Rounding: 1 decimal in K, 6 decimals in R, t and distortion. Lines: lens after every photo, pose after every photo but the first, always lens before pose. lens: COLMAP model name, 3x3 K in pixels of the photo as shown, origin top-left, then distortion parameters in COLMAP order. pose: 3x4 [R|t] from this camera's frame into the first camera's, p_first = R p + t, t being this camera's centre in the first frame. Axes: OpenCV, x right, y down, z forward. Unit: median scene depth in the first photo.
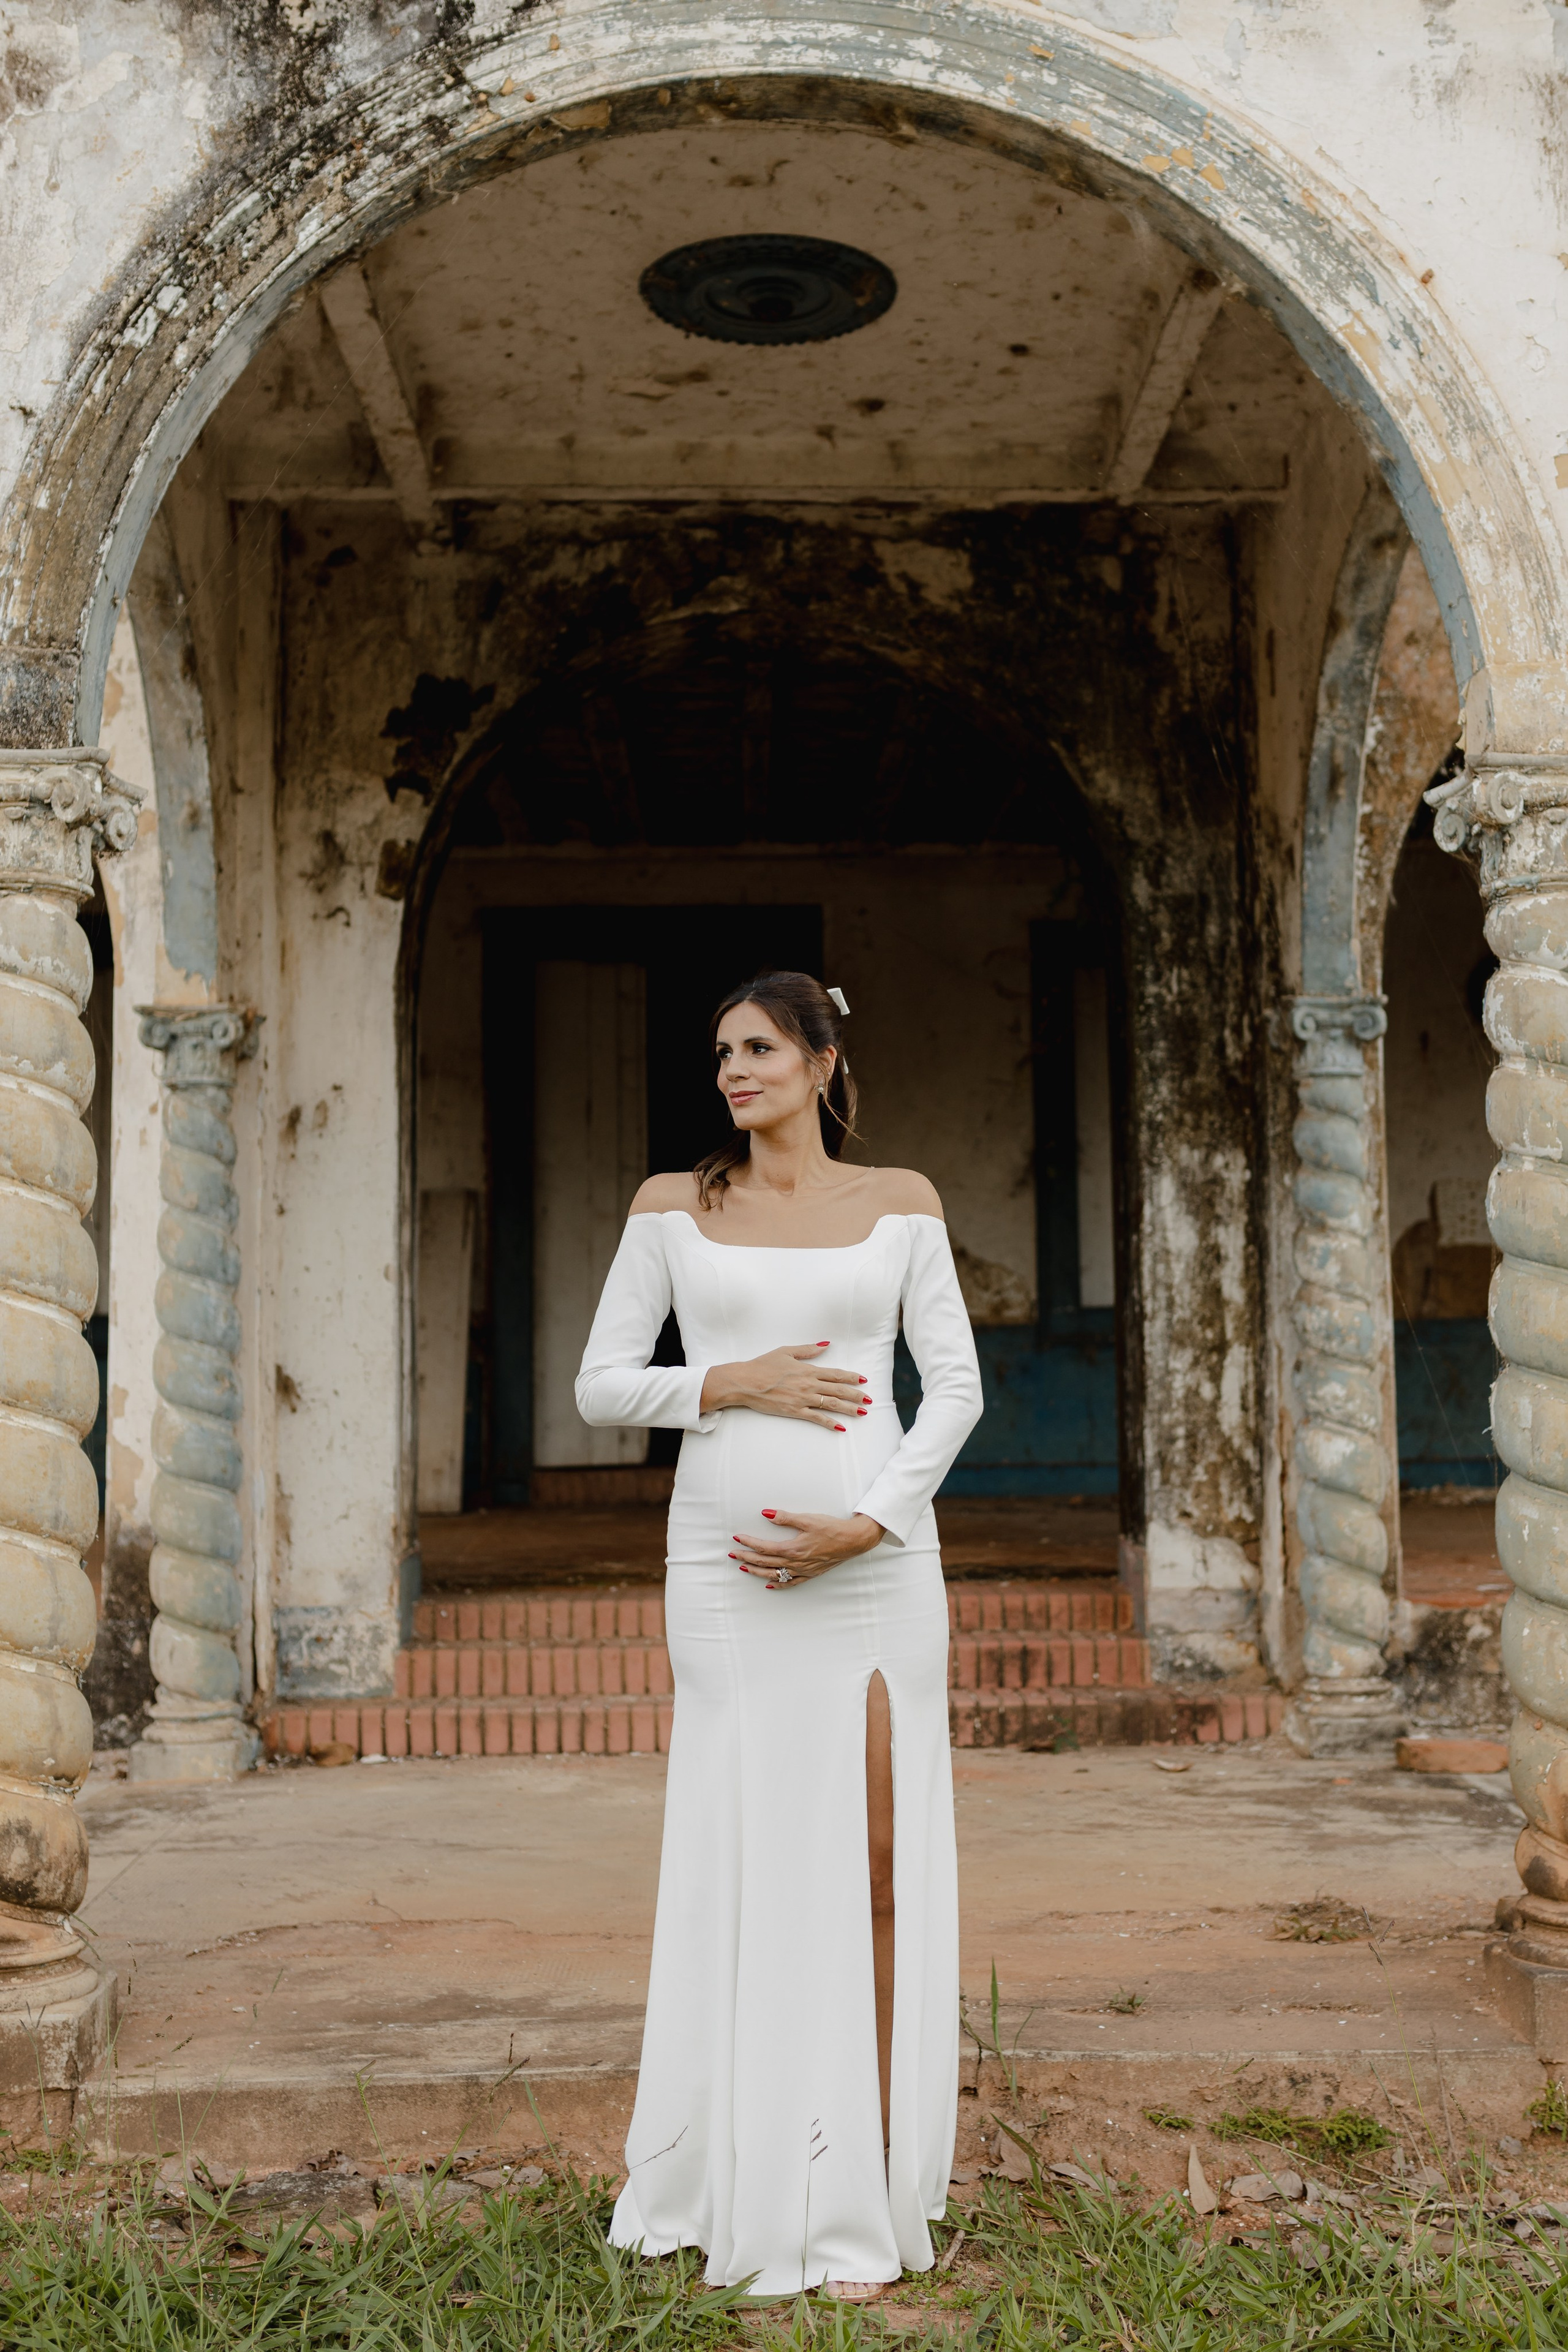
lens RADIAL K [[2594.1, 0, 784.0], [0, 2594.1, 1176.0], [0, 0, 1]] dist [-0.007074, 0.011462]
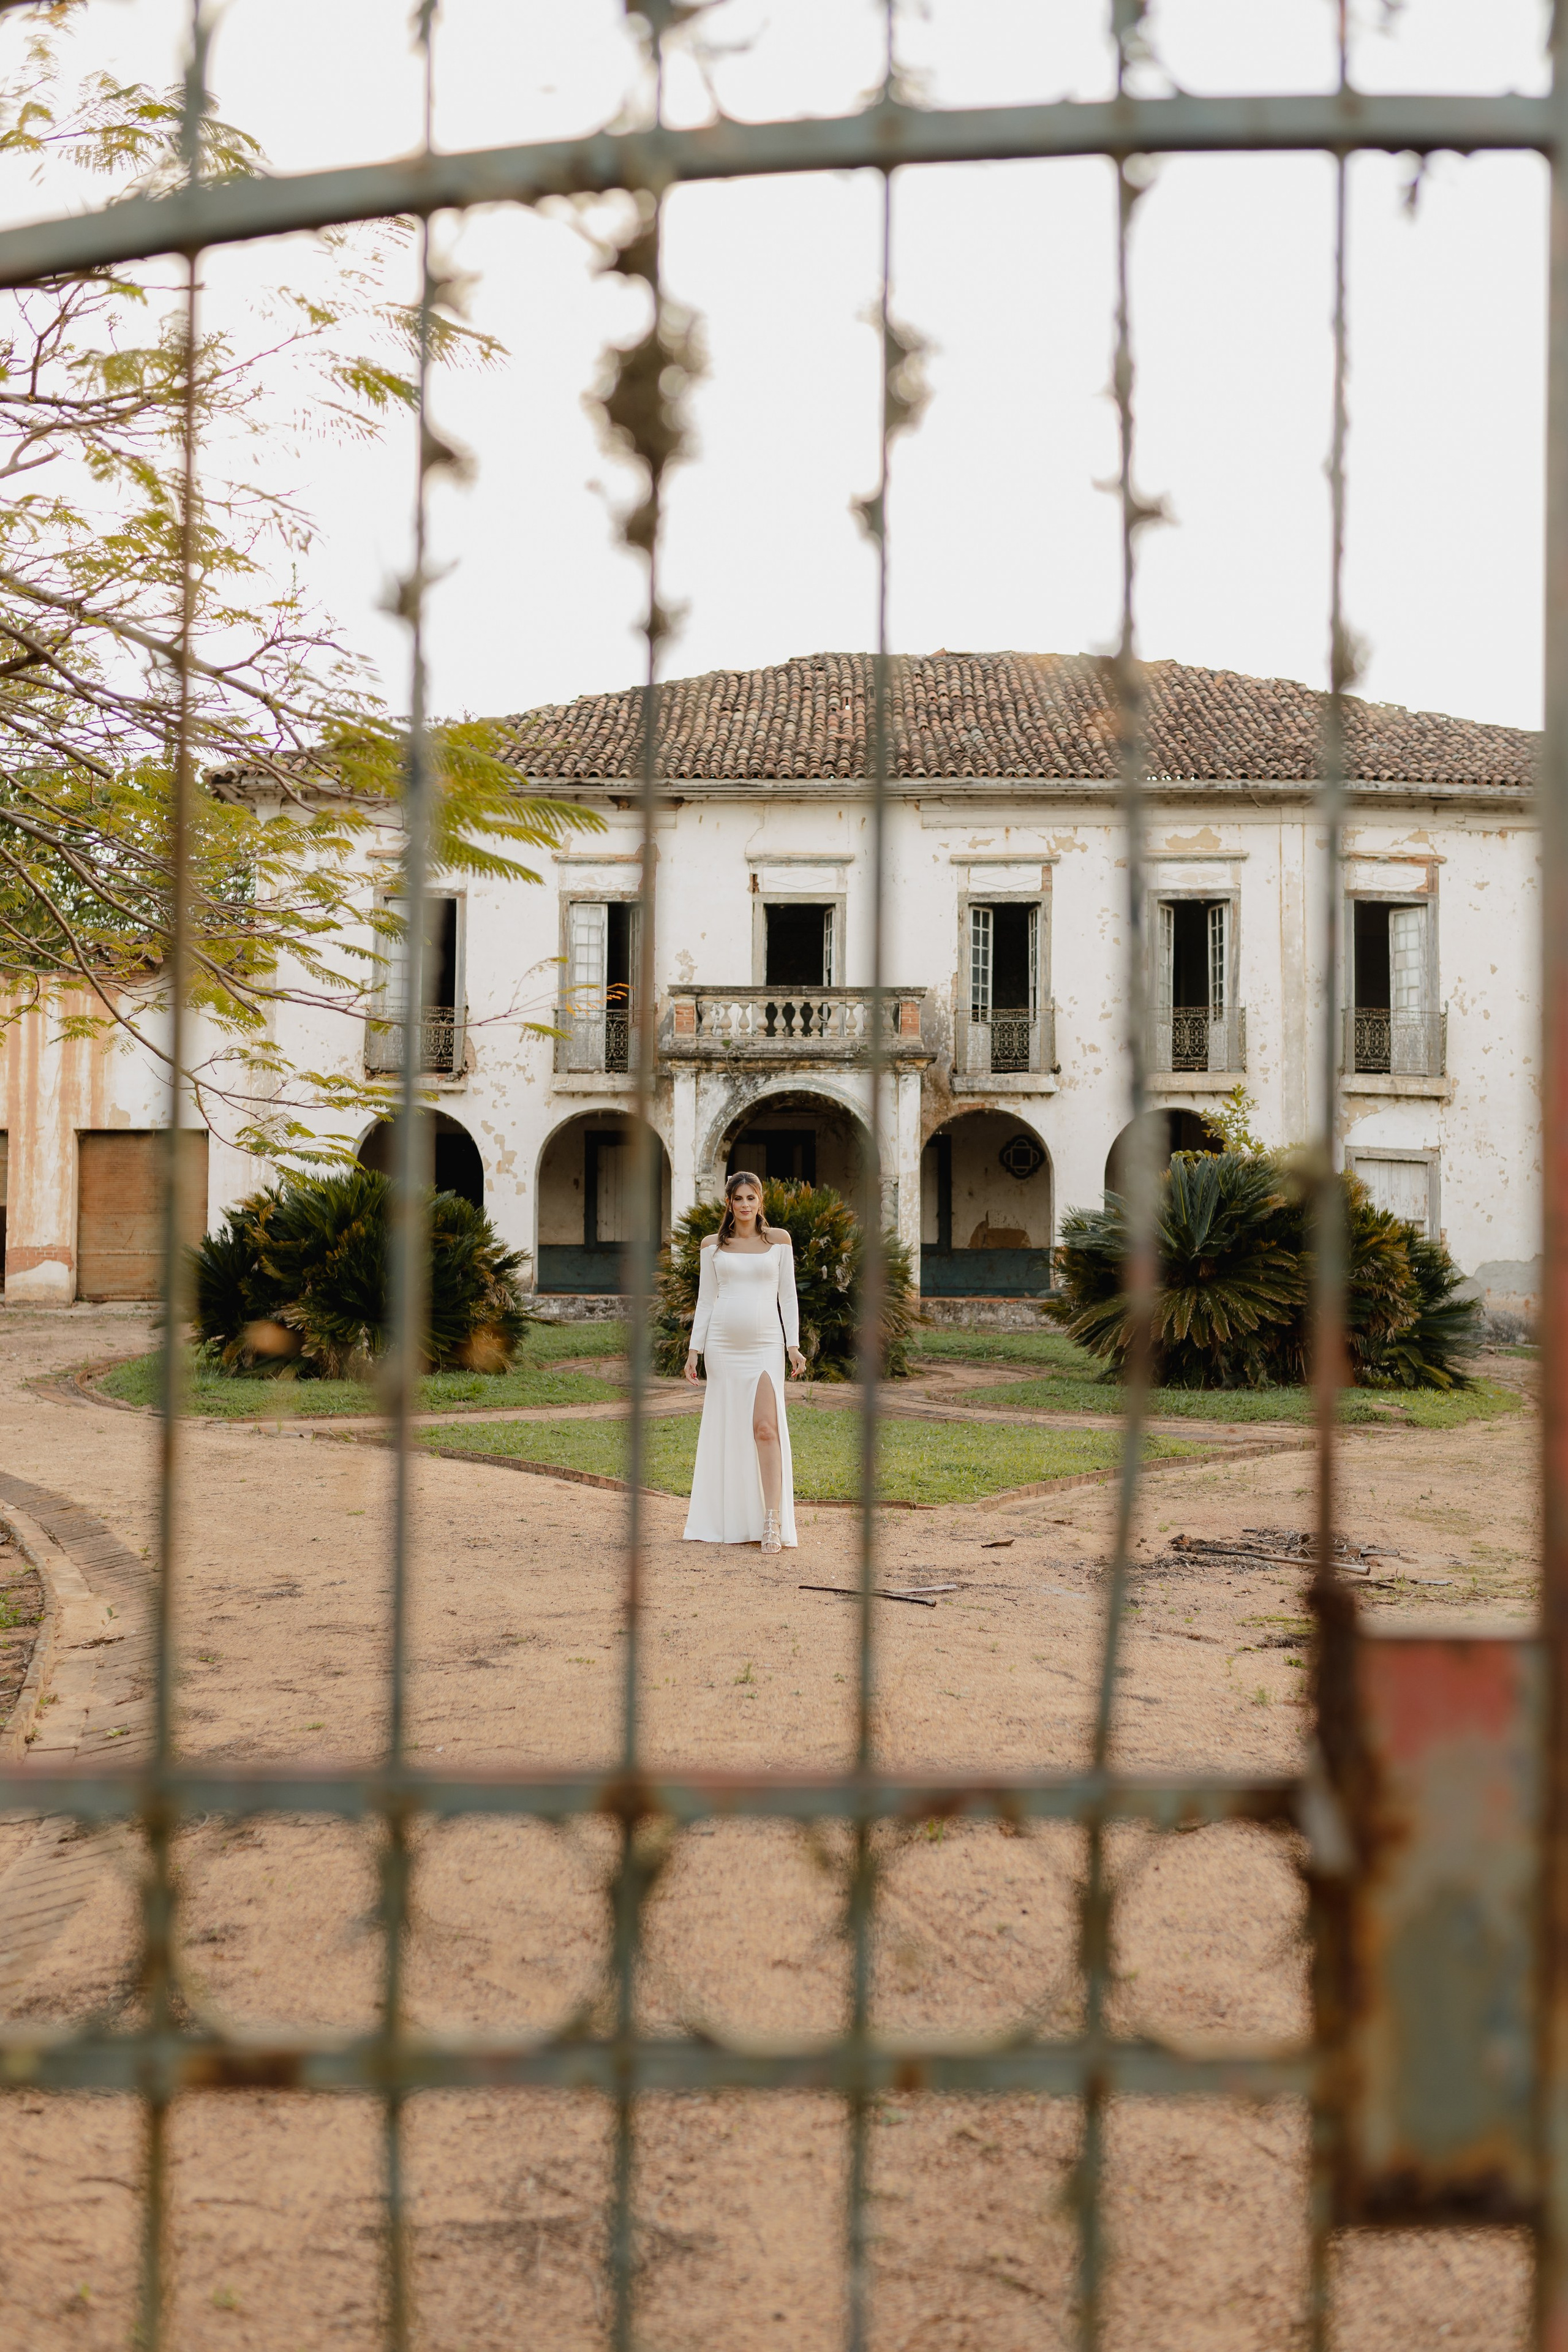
lens RADIAL K [[2188.6, 0, 784.0], [0, 2188.6, 1176.0], [0, 0, 1]] dist [-0.005996, 0.004873]
pose [[0.999174, 0.011641, -0.038937, 0.139133], [-0.010453, 0.999478, 0.030576, -0.219134], [0.039273, -0.030144, 0.998774, -3.531913]]
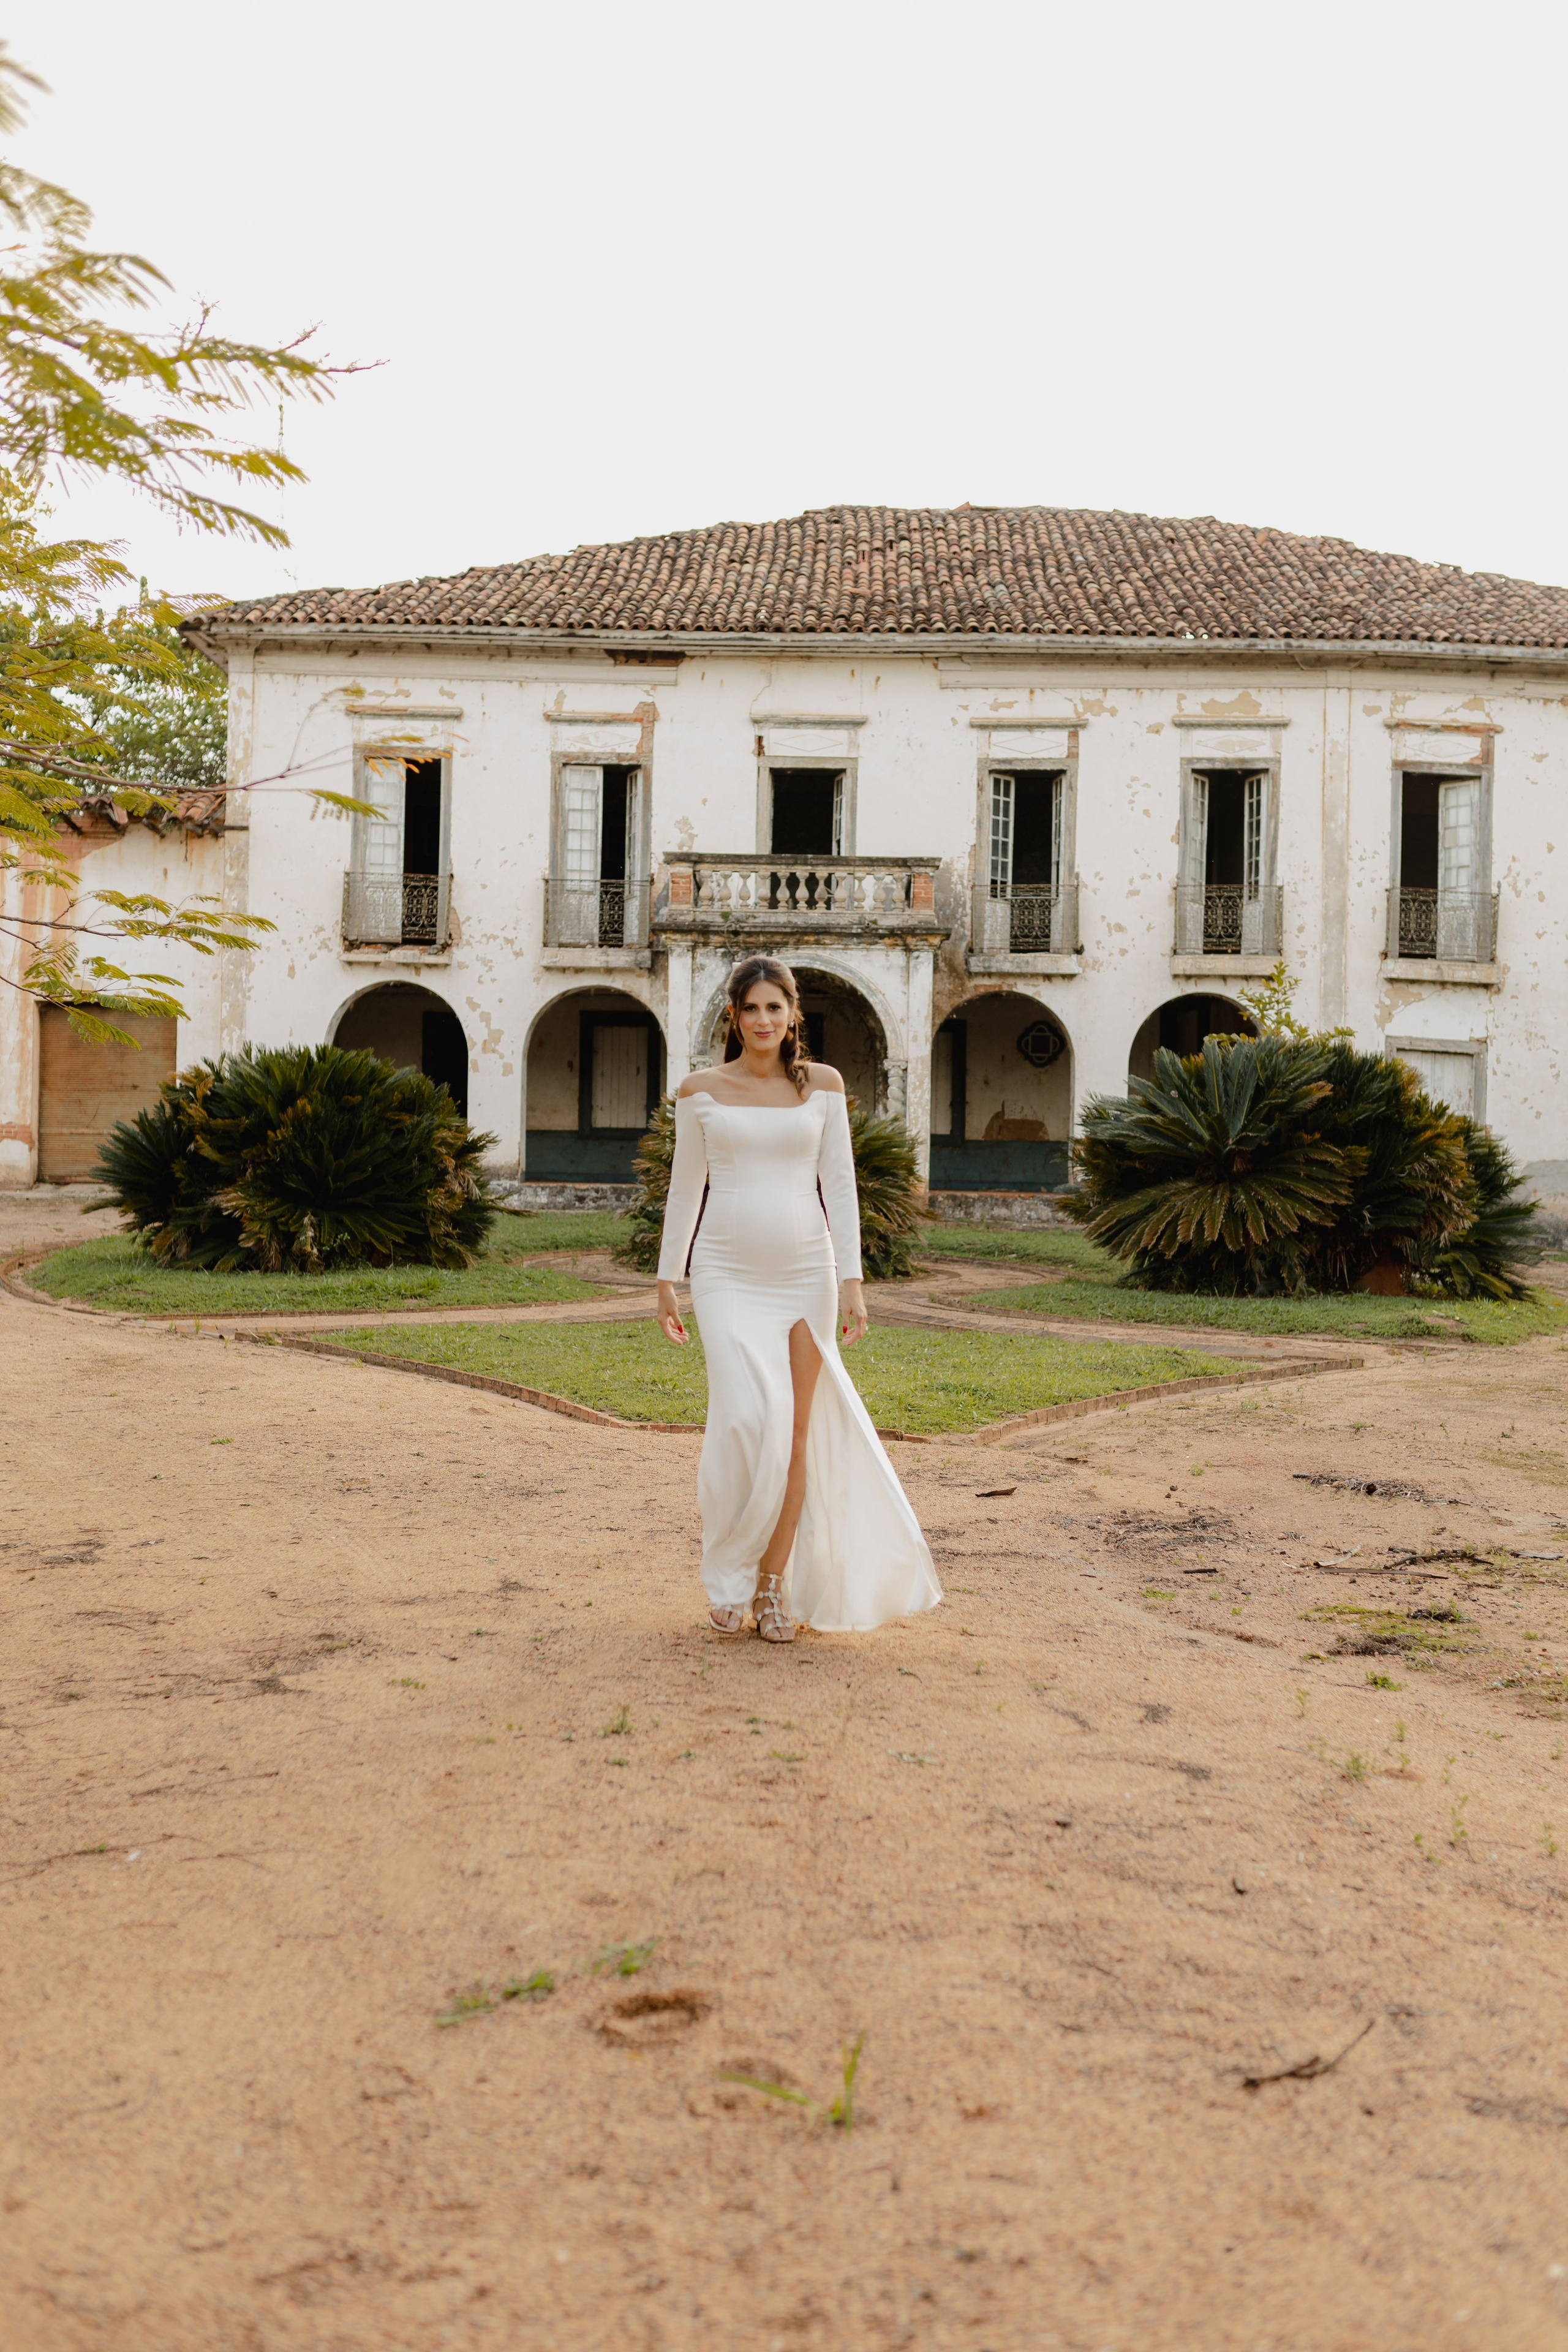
lens RADIAL K [[2188.6, 0, 784.0], [0, 2188.6, 1176.0], [0, 0, 1]] dist [-0.005996, 0.004873]
pose [[0.998534, 0.026984, -0.046932, 0.162909], [-0.023162, 0.996512, 0.080172, -0.196426], [0.048931, -0.078967, 0.995676, -3.263091]]
